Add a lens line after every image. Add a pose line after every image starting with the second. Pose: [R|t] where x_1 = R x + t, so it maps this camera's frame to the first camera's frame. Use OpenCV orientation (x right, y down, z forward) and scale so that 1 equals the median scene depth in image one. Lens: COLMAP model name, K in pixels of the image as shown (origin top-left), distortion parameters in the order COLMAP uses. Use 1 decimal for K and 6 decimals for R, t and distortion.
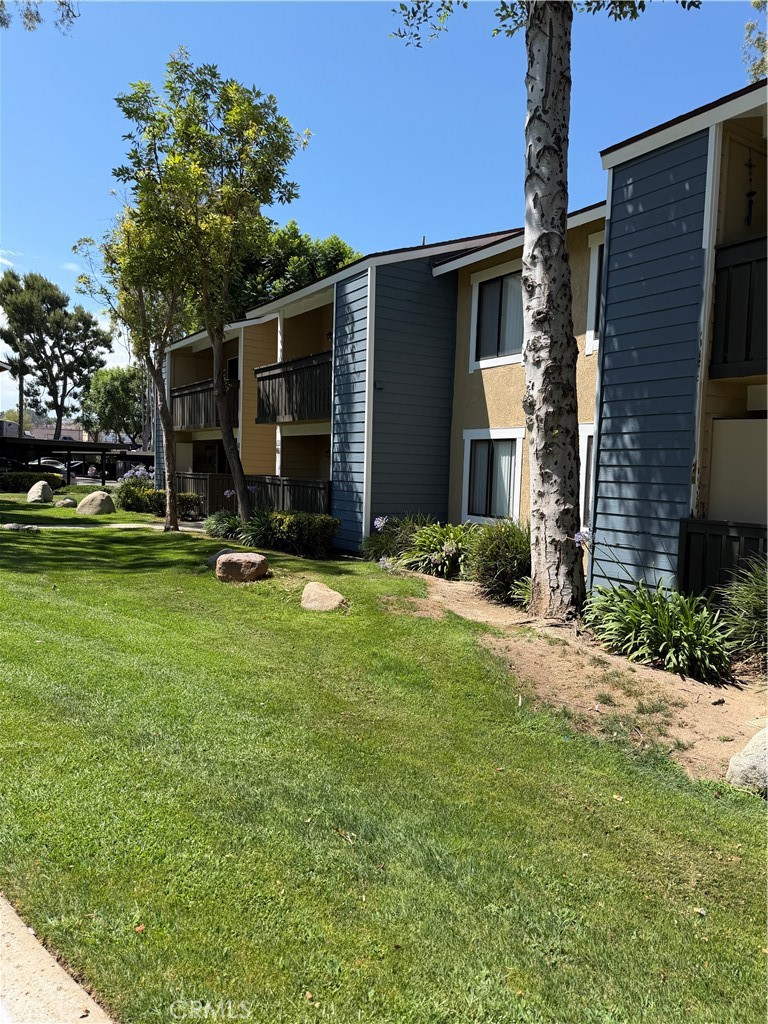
lens RADIAL K [[725.2, 0, 384.9], [0, 725.2, 517.6], [0, 0, 1]] dist [0.046866, -0.037188]
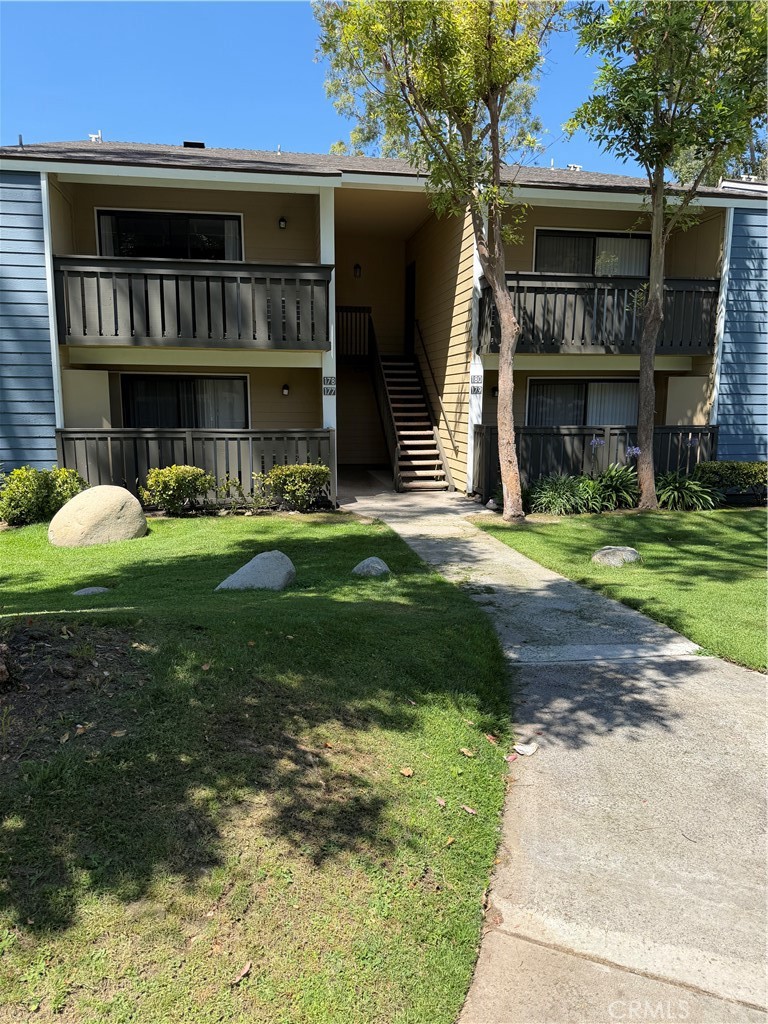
lens RADIAL K [[725.2, 0, 383.7], [0, 725.2, 509.6], [0, 0, 1]] dist [0.046866, -0.037188]
pose [[0.384261, -0.153982, 0.910293, -1.161051], [0.079095, 0.987858, 0.133715, -0.107703], [-0.919830, 0.020618, 0.391775, 1.072778]]
